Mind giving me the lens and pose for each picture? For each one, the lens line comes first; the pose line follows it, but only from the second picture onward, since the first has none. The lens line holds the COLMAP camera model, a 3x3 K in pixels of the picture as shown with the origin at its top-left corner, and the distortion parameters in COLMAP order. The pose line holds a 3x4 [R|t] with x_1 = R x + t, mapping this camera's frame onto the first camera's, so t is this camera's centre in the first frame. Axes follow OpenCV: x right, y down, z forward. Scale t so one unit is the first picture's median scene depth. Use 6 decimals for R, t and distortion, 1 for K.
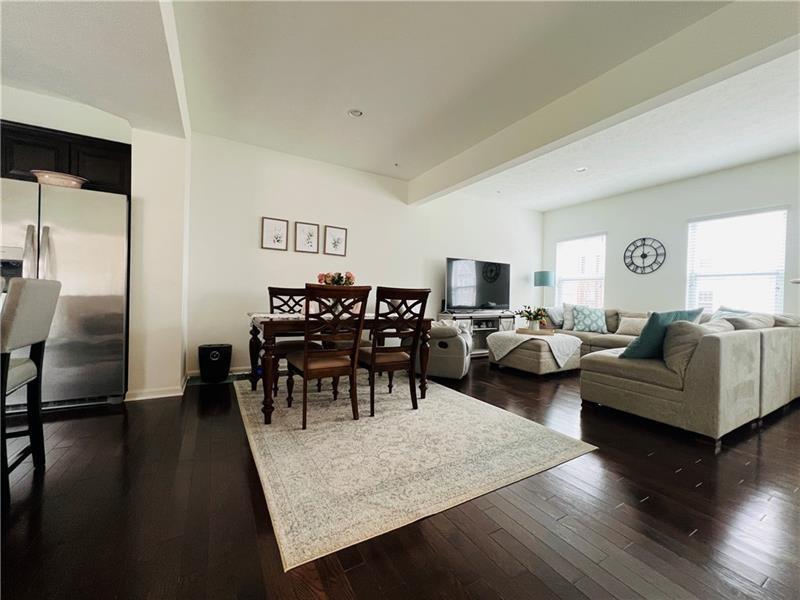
lens RADIAL K [[321.0, 0, 398.5], [0, 321.0, 298.3], [0, 0, 1]] dist [-0.002292, 0.000688]
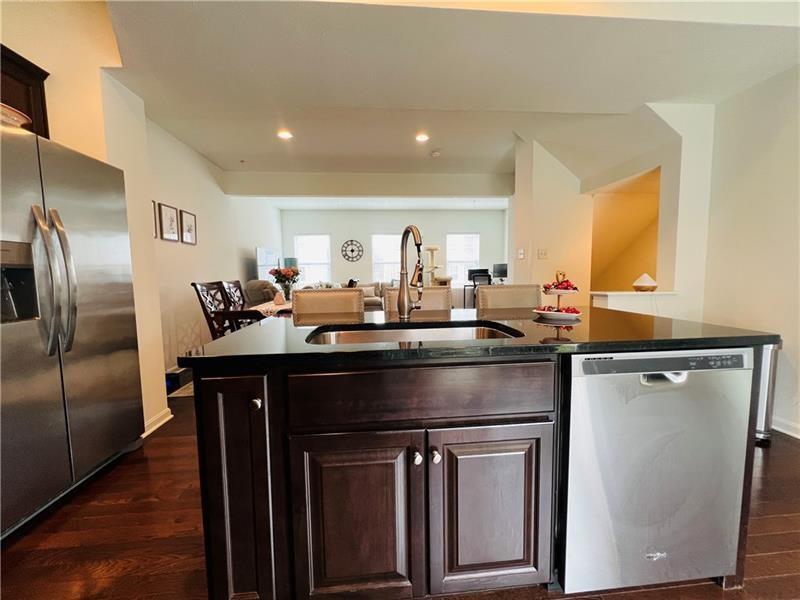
lens RADIAL K [[321.0, 0, 397.7], [0, 321.0, 300.3], [0, 0, 1]] dist [-0.002292, 0.000688]
pose [[0.418501, -0.111329, 0.901367, -0.993403], [0.033702, 0.993679, 0.107082, -0.064975], [-0.907591, -0.014436, 0.419607, 0.092817]]
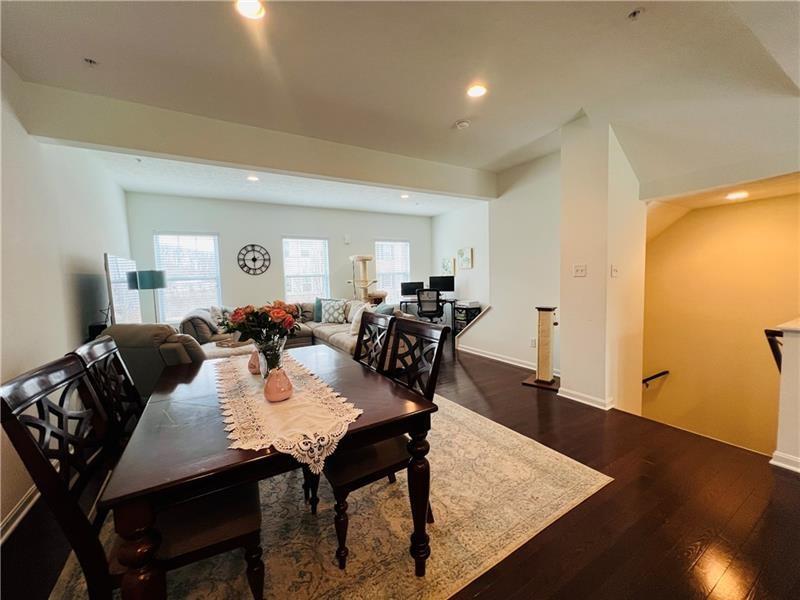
lens RADIAL K [[321.0, 0, 398.9], [0, 321.0, 298.4], [0, 0, 1]] dist [-0.002292, 0.000688]
pose [[-0.021488, -0.093552, 0.995383, -0.642156], [0.036596, 0.994872, 0.094294, -0.116504], [-0.999099, 0.038453, -0.017954, 0.698631]]
